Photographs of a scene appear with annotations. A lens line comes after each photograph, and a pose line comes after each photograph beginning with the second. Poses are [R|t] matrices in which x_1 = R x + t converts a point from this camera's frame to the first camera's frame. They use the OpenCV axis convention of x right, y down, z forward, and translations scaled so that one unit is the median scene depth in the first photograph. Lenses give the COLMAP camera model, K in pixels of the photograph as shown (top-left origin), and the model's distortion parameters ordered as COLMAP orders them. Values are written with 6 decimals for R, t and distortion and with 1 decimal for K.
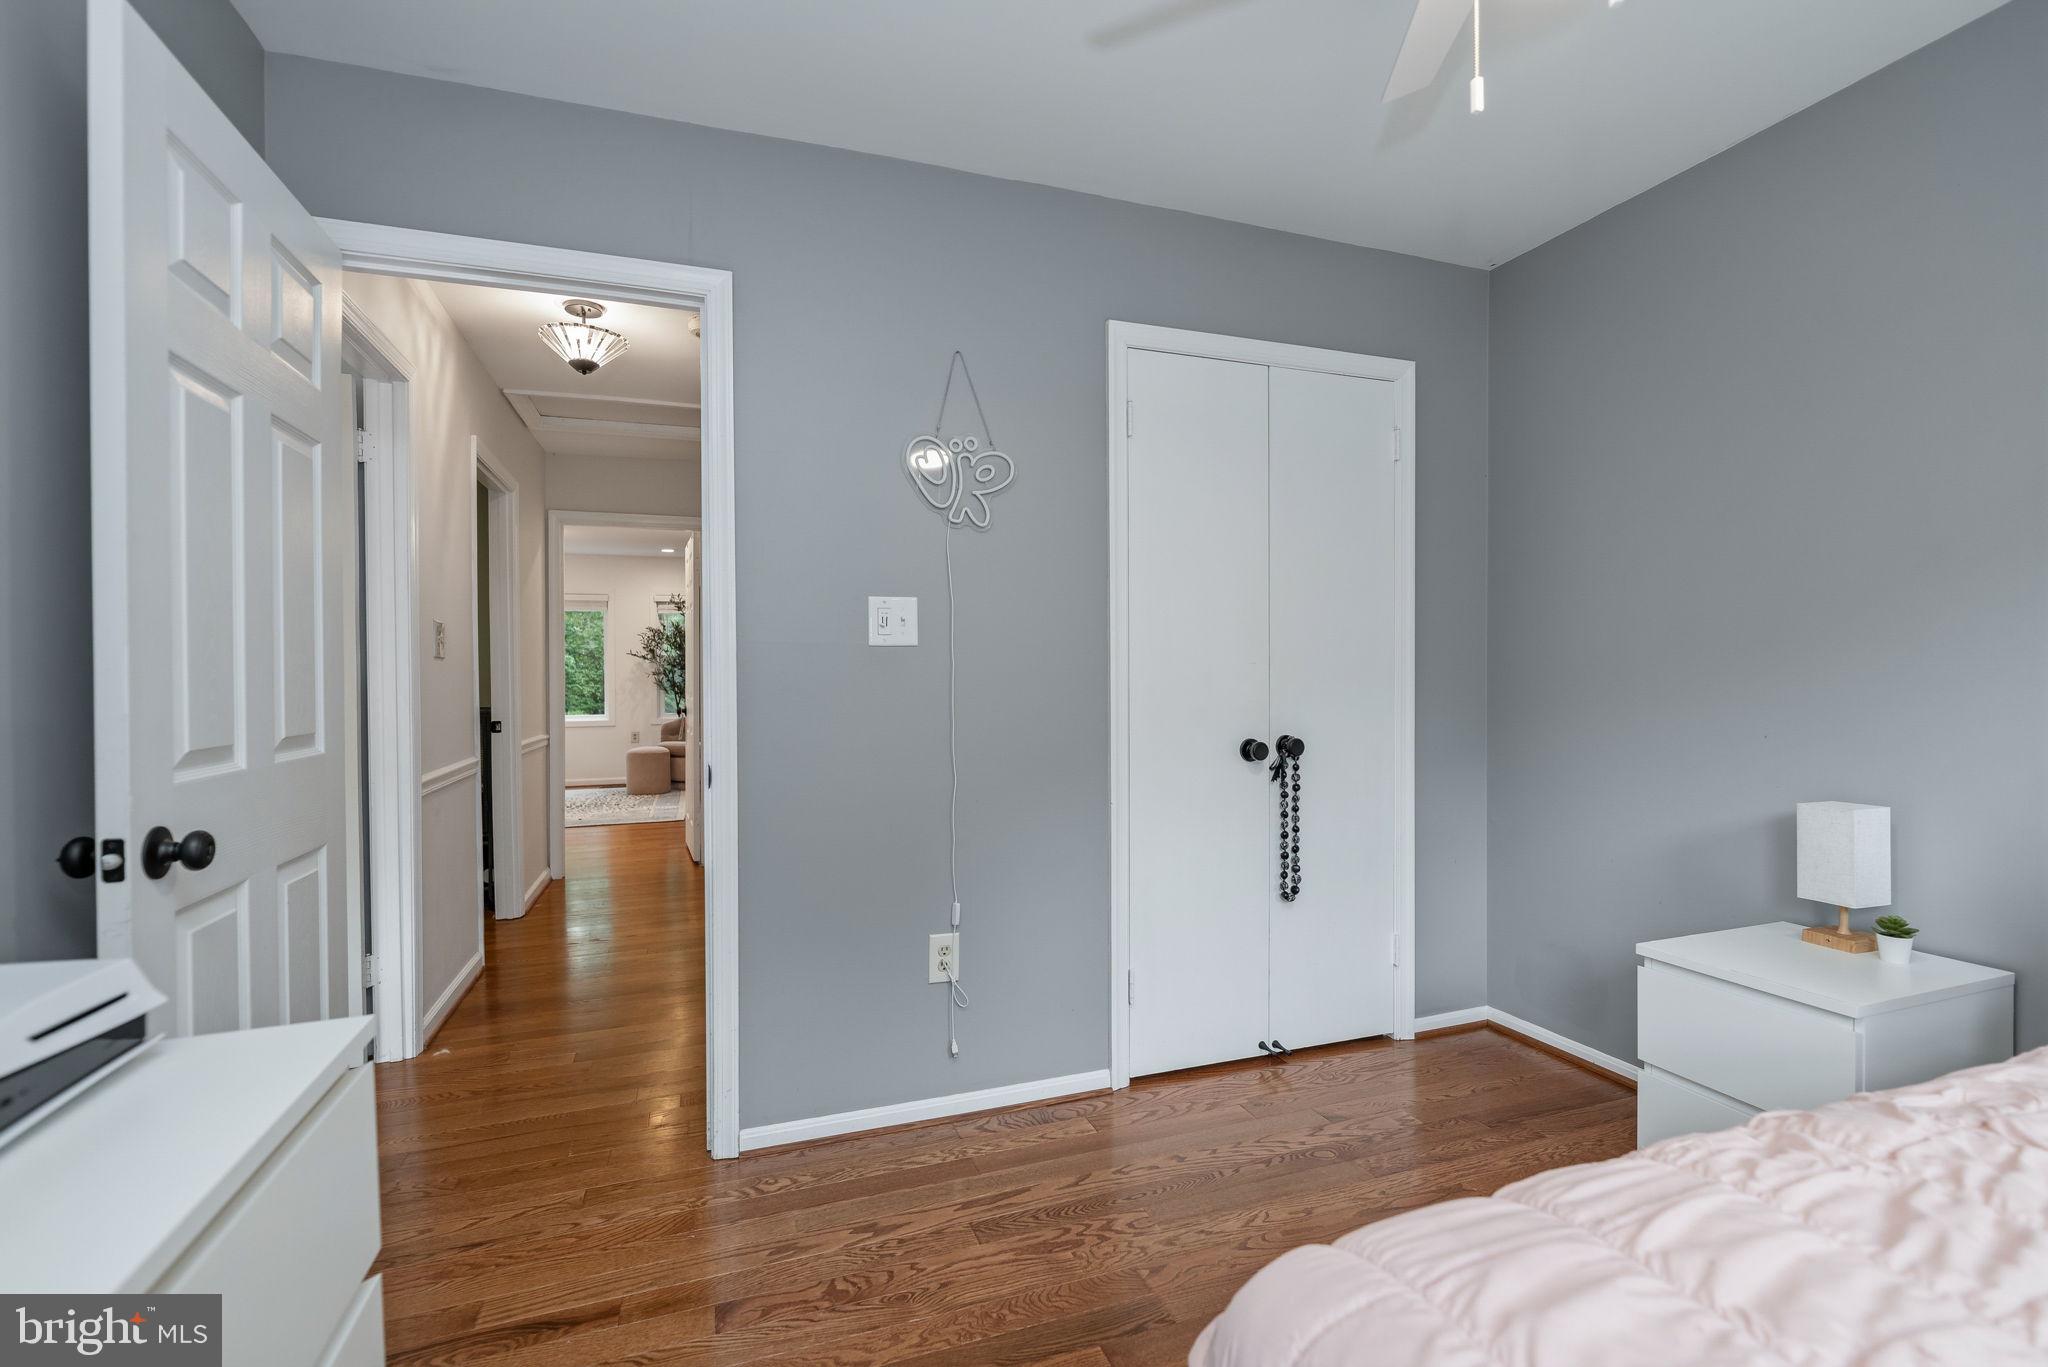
lens RADIAL K [[903.4, 0, 1020.9], [0, 903.4, 679.5], [0, 0, 1]] dist [-0.003953, 0.000950]
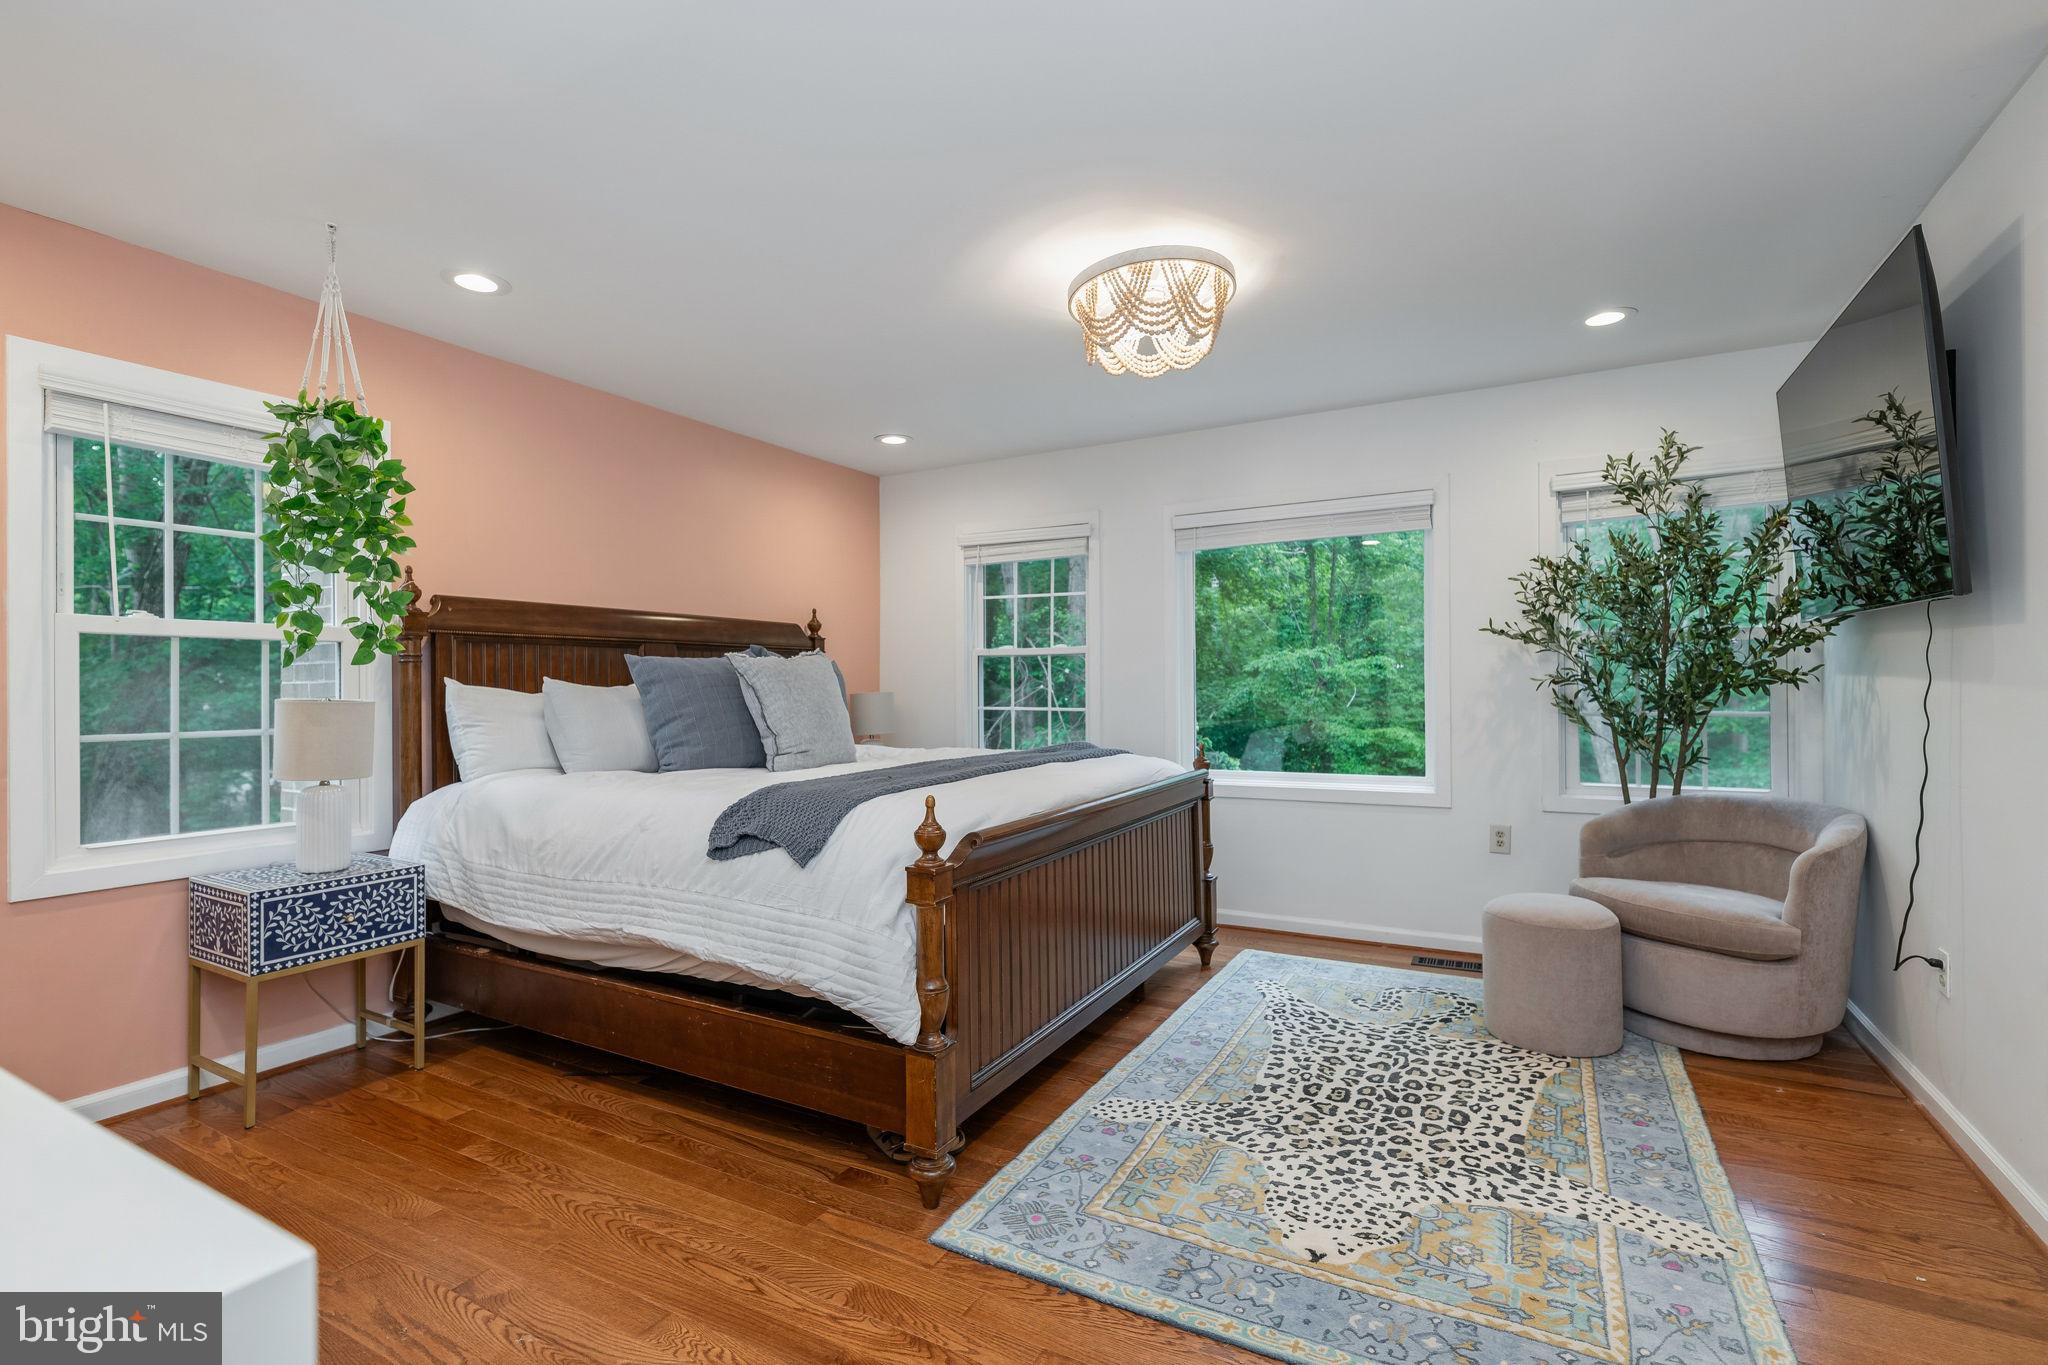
lens RADIAL K [[958.3, 0, 1020.2], [0, 958.3, 678.8], [0, 0, 1]] dist [-0.001830, 0.000236]
pose [[0.665843, -0.002976, -0.746086, -0.274932], [-0.002377, 0.999979, -0.006111, -0.004307], [0.746089, 0.005843, 0.665821, 0.608952]]
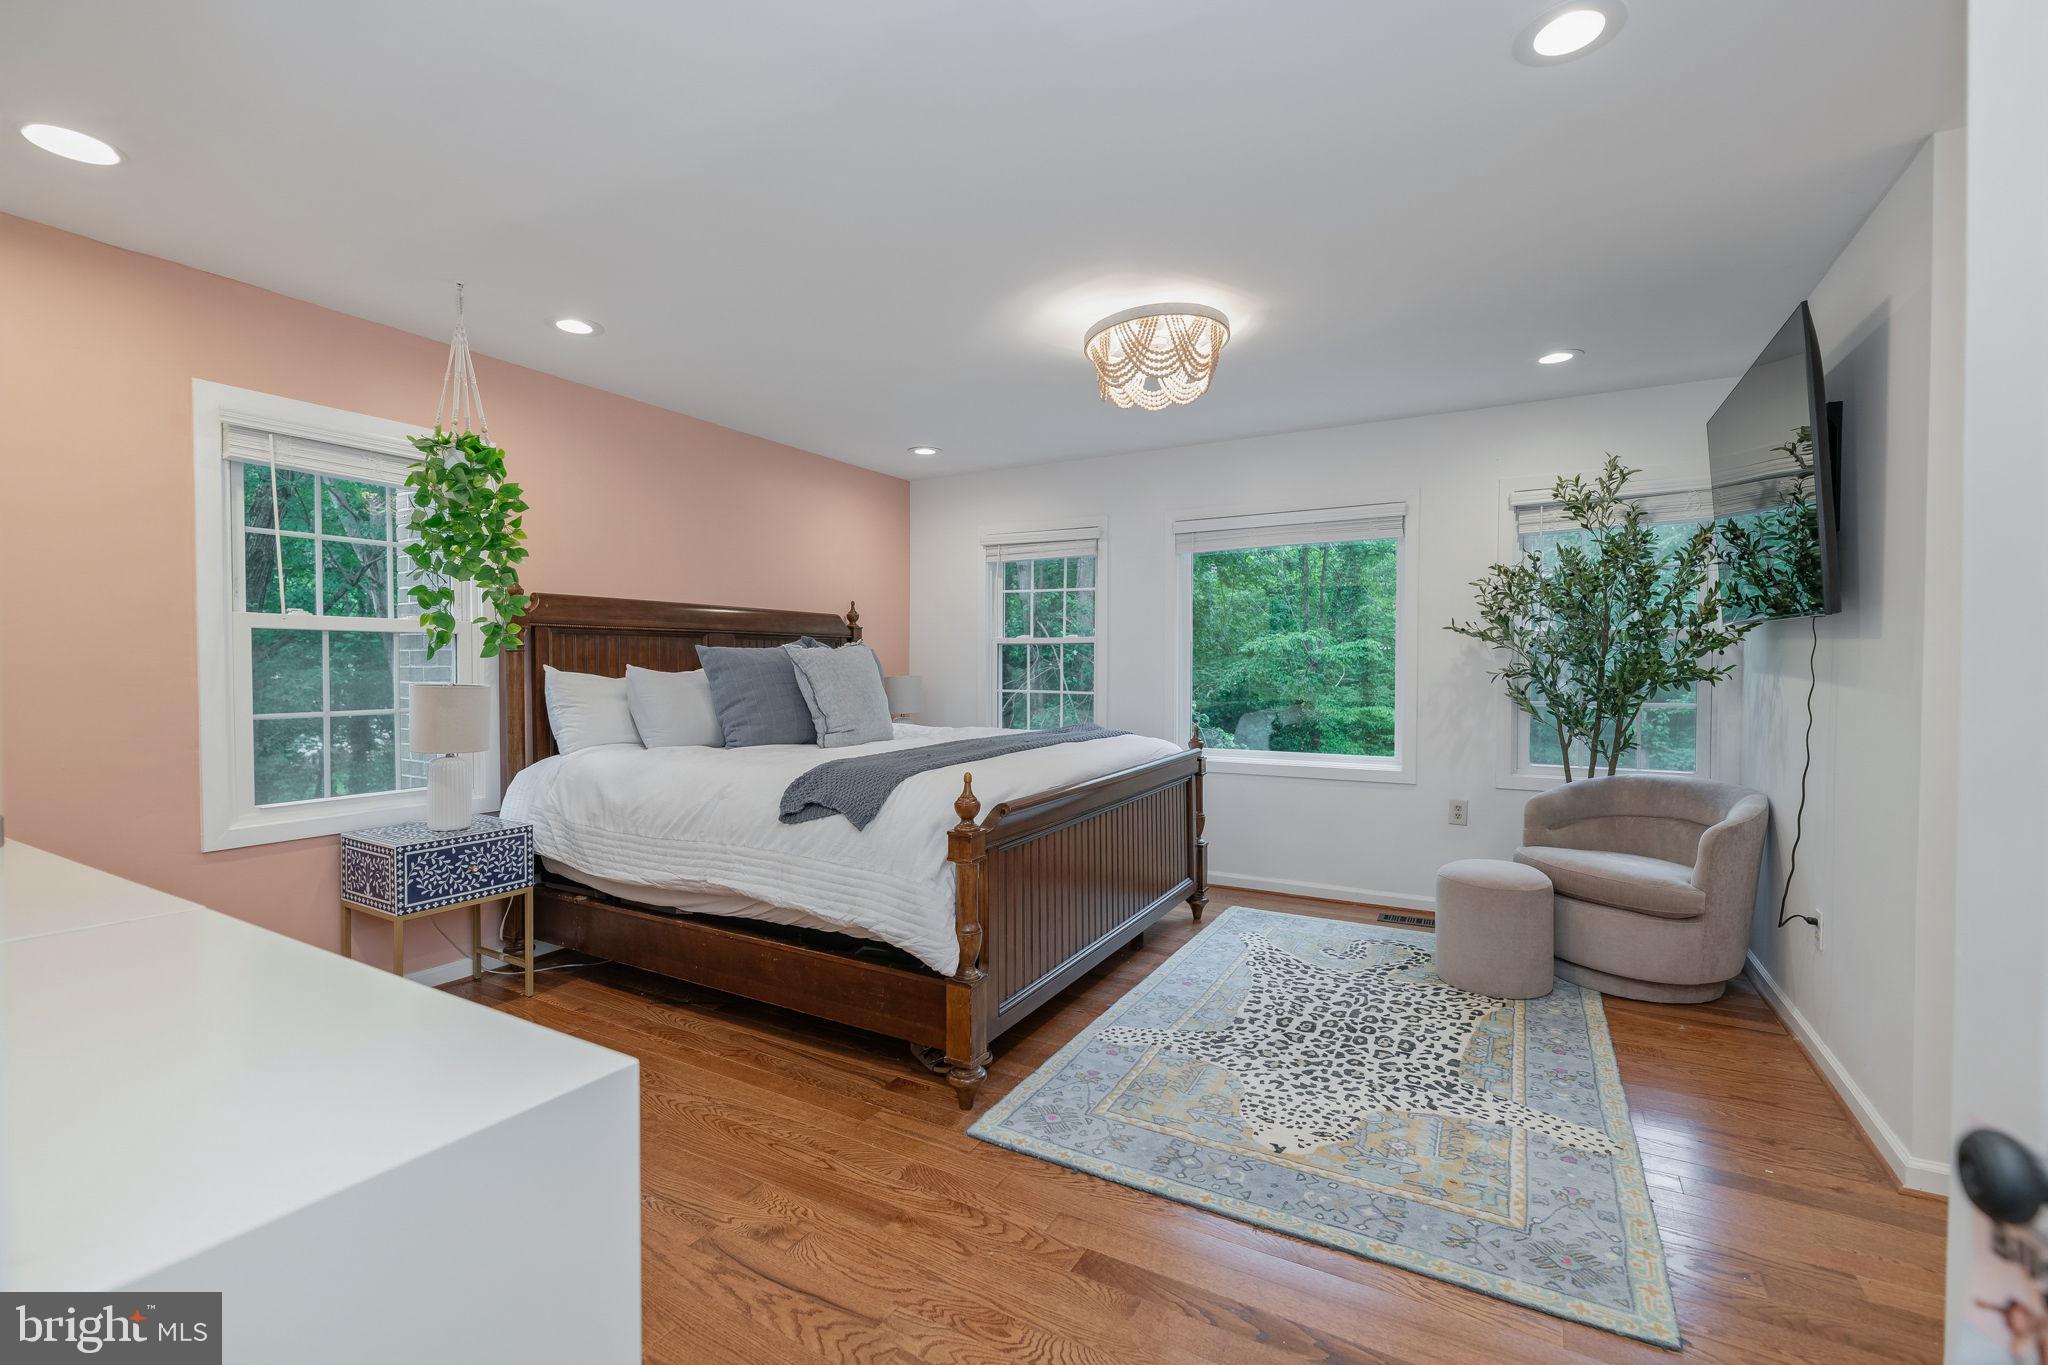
lens RADIAL K [[903.4, 0, 1020.2], [0, 903.4, 678.8], [0, 0, 1]] dist [-0.003953, 0.000950]
pose [[0.658458, 0.022281, -0.752287, -0.253606], [-0.011258, 0.999741, 0.019755, -0.010482], [0.752533, -0.004539, 0.658539, 0.584083]]
